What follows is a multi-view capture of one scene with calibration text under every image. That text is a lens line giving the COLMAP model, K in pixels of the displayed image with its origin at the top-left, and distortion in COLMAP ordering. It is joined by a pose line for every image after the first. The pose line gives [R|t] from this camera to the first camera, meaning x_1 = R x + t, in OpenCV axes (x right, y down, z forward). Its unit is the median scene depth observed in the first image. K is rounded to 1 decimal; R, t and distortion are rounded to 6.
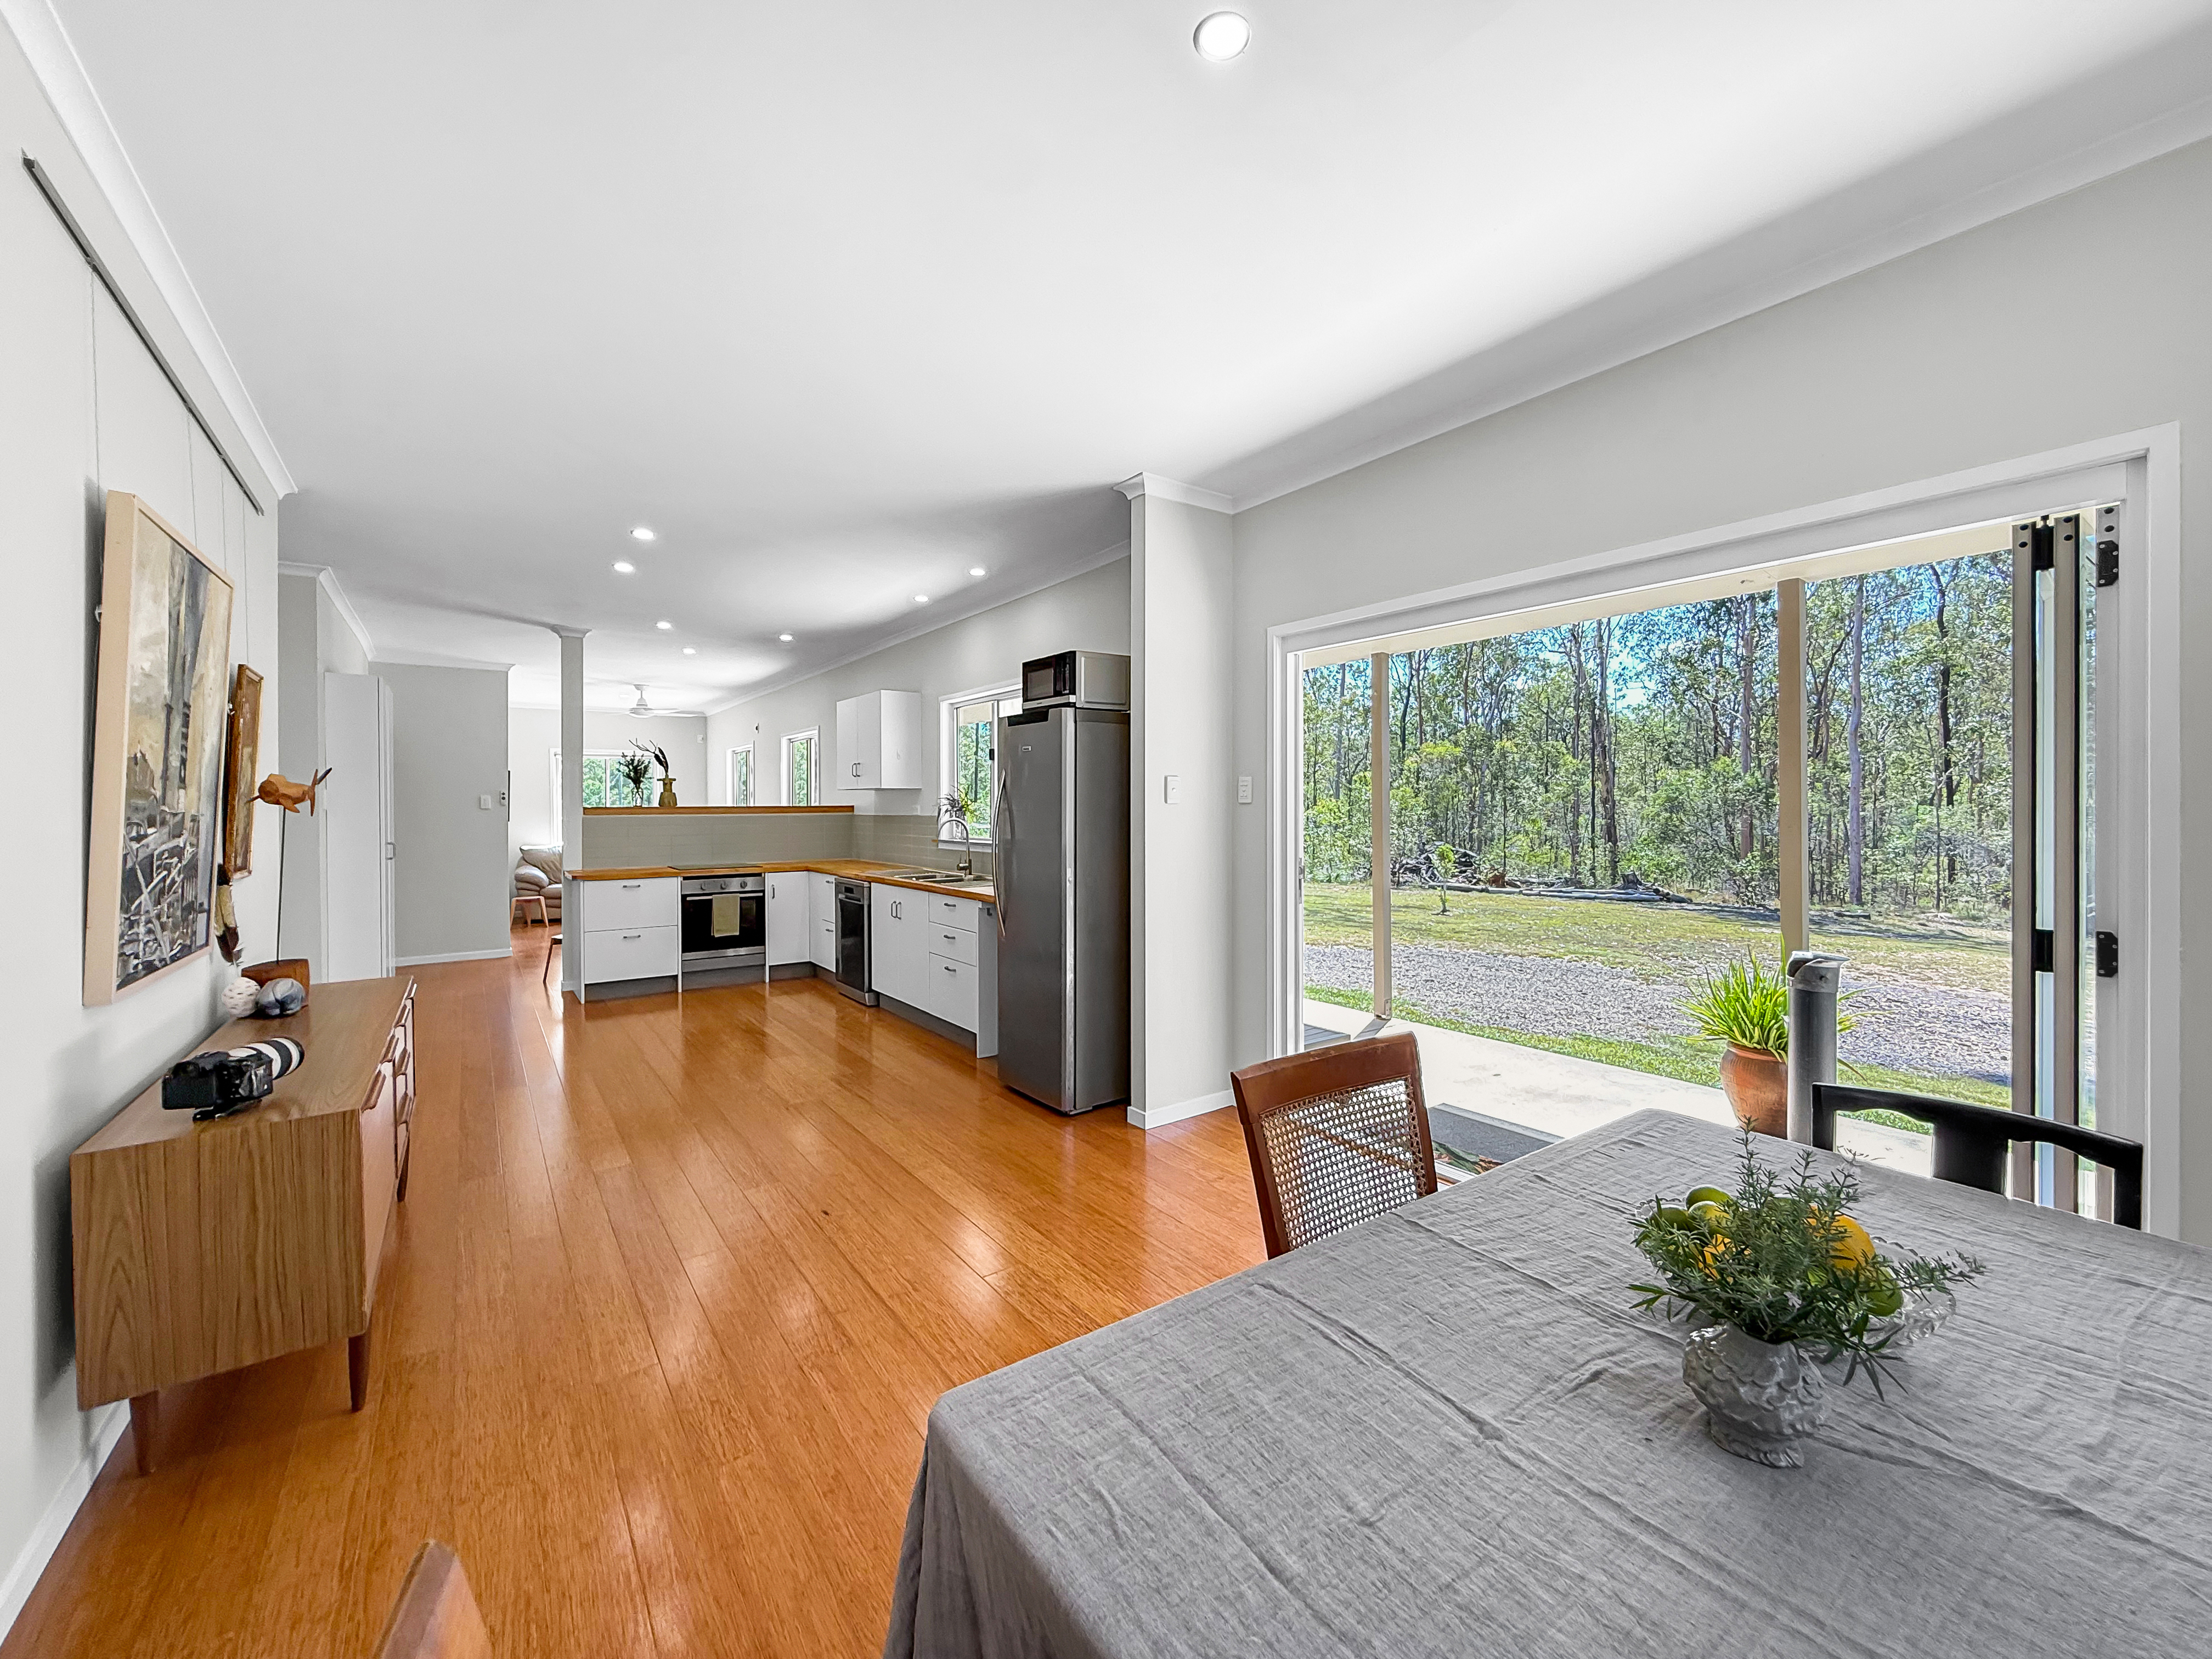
lens RADIAL K [[895.9, 0, 1099.8], [0, 895.9, 816.0], [0, 0, 1]] dist [-0.003053, -0.000043]
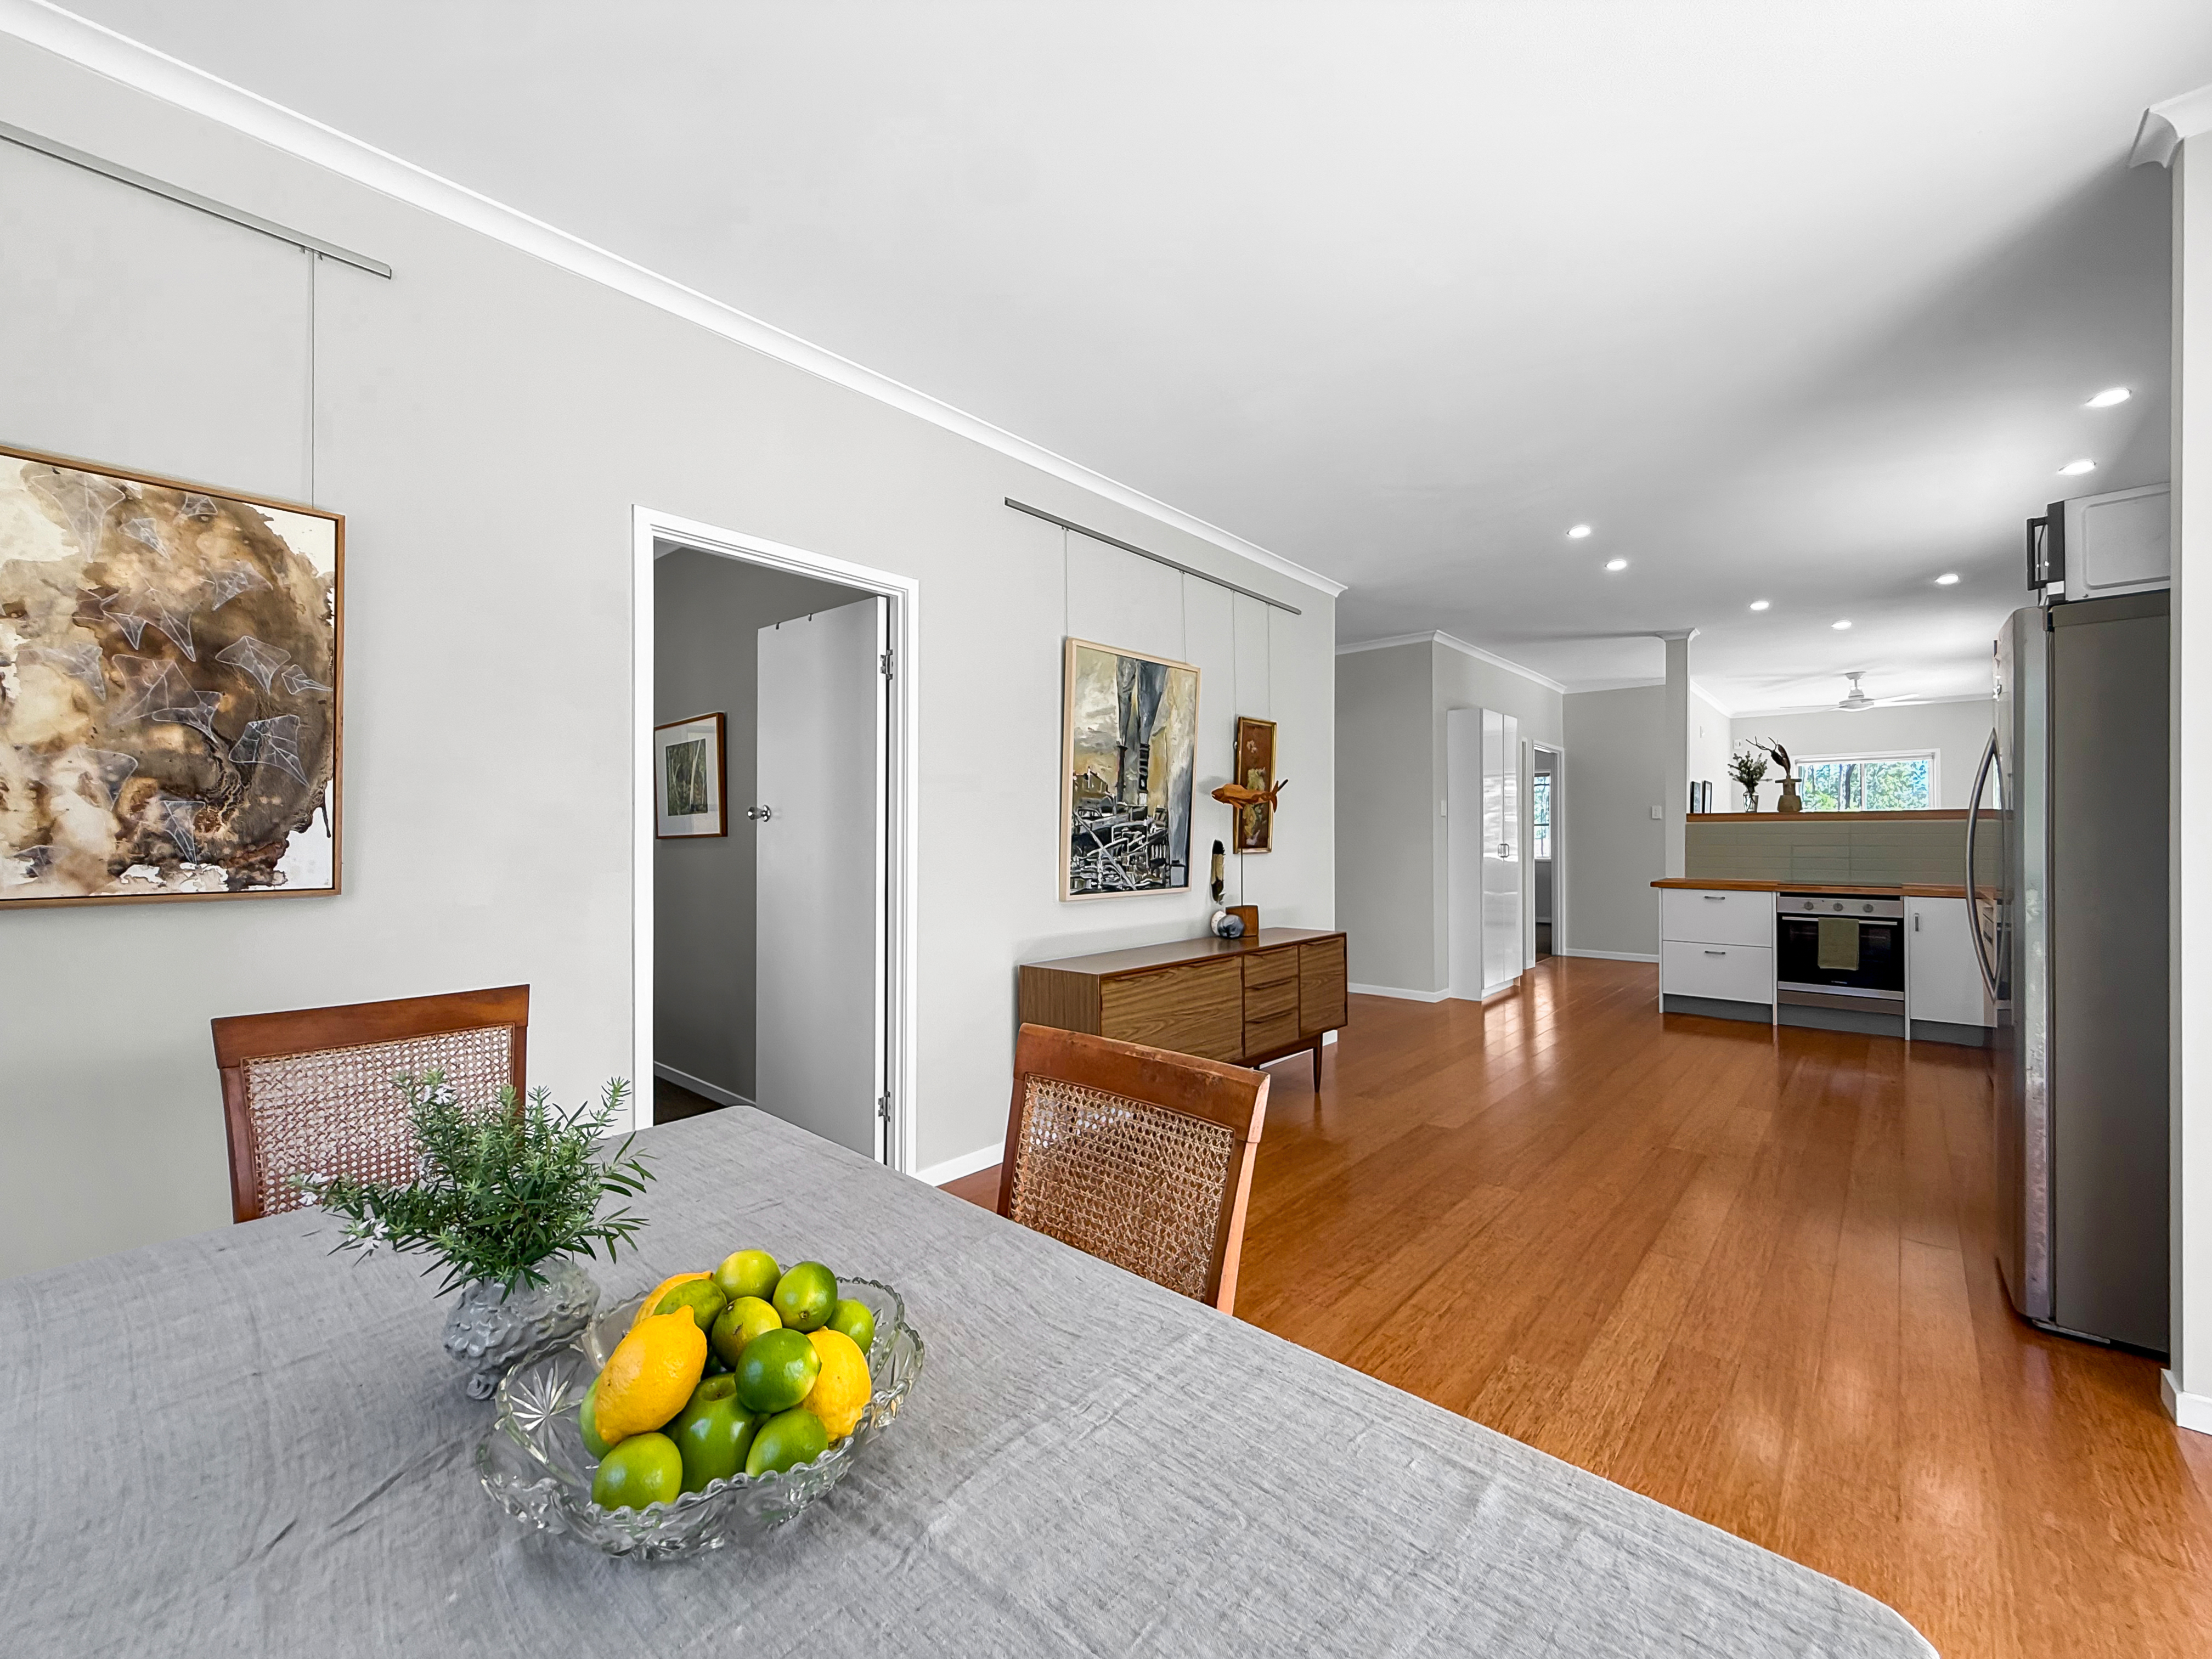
lens RADIAL K [[895.9, 0, 1102.6], [0, 895.9, 830.6], [0, 0, 1]] dist [-0.003053, -0.000043]
pose [[0.226981, 0.004763, -0.973888, 0.179745], [-0.010557, 0.999941, 0.002430, 0.010650], [0.973842, 0.009729, 0.227018, 0.135426]]
